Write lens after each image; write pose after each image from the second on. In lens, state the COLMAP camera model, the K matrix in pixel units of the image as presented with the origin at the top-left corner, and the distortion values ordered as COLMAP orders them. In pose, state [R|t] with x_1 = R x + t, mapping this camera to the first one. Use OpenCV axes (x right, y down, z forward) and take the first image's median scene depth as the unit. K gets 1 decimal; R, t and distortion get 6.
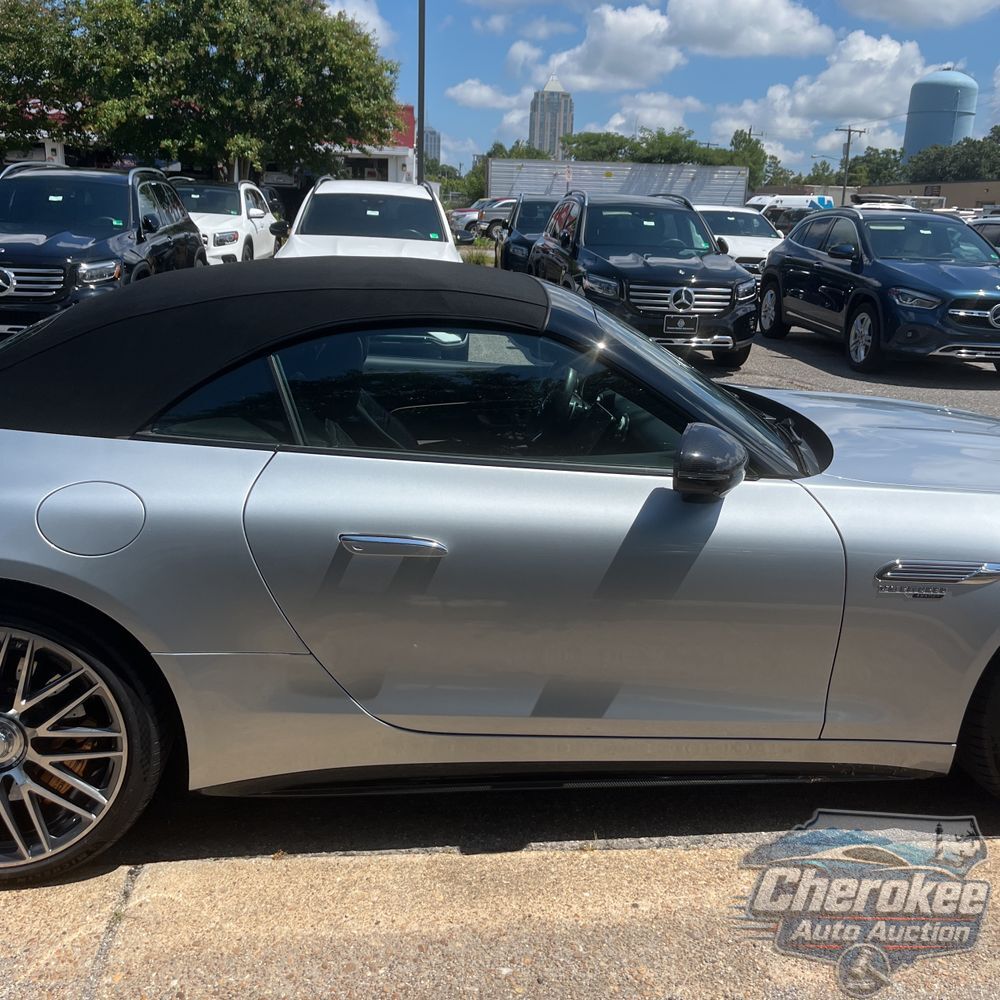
lens RADIAL K [[1030.9, 0, 498.9], [0, 1030.9, 482.3], [0, 0, 1]] dist [0.023716, -0.025063]
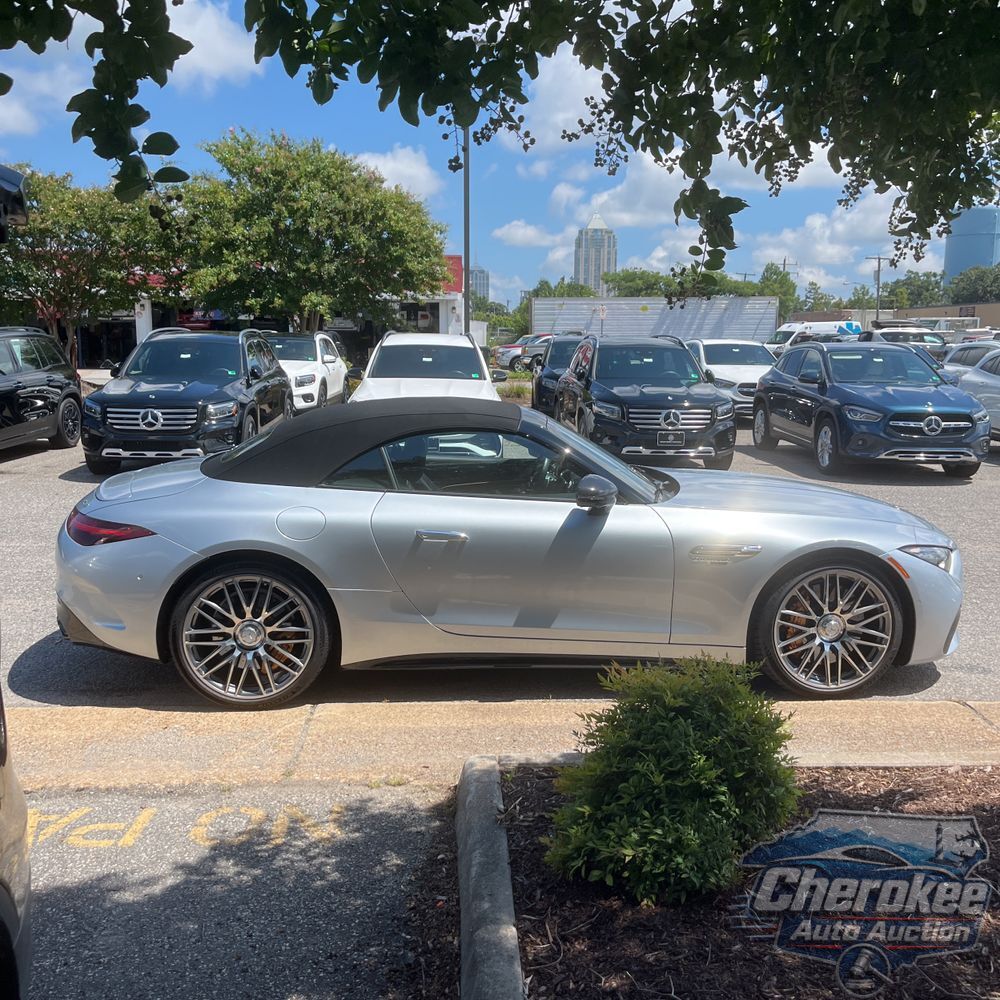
lens RADIAL K [[1016.3, 0, 476.0], [0, 1016.3, 502.0], [0, 0, 1]] dist [0.030172, -0.045445]
pose [[0.997180, -0.020688, -0.072138, 0.014766], [0.013163, 0.994566, -0.103270, 0.026838], [0.073883, 0.102029, 0.992034, -0.132527]]
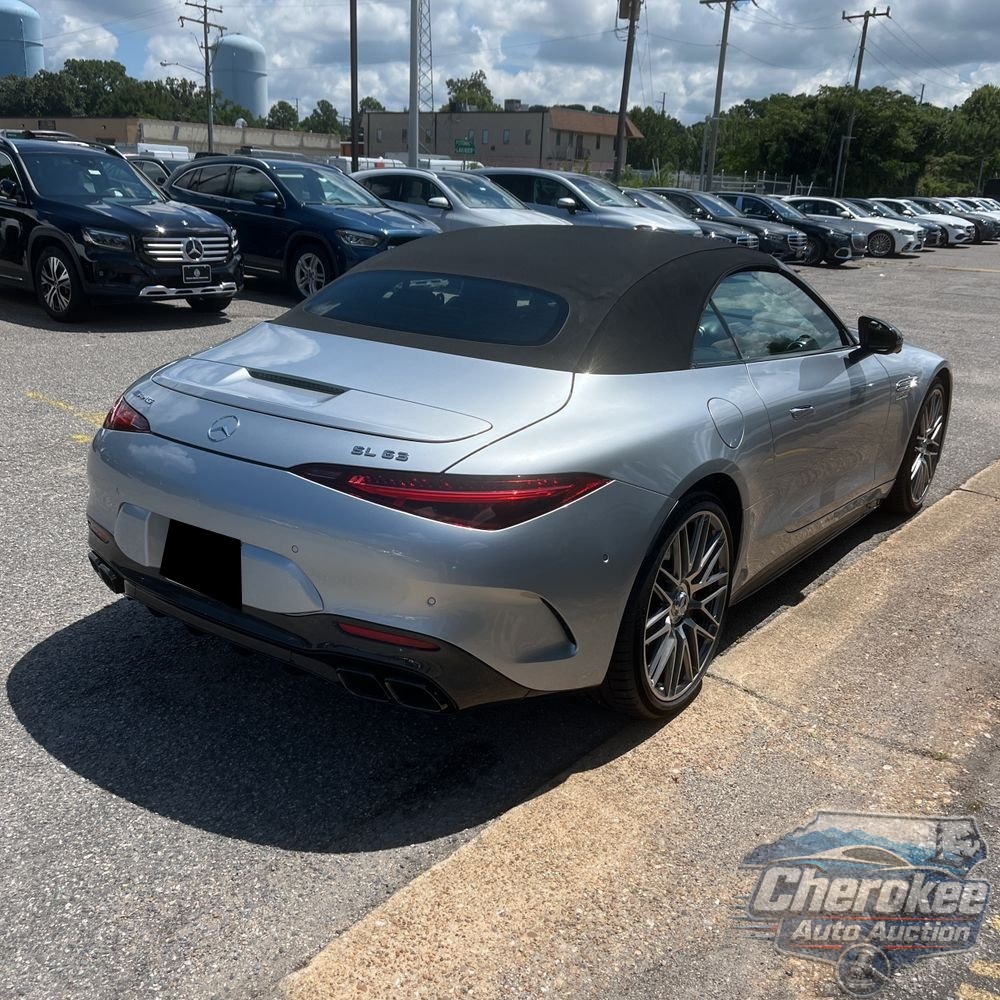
lens RADIAL K [[1030.9, 0, 498.9], [0, 1030.9, 482.3], [0, 0, 1]] dist [0.023716, -0.025063]
pose [[0.694818, -0.209639, 0.687953, -0.206069], [0.168776, 0.977389, 0.127377, -0.015684], [-0.699101, 0.027606, 0.714490, 0.025097]]
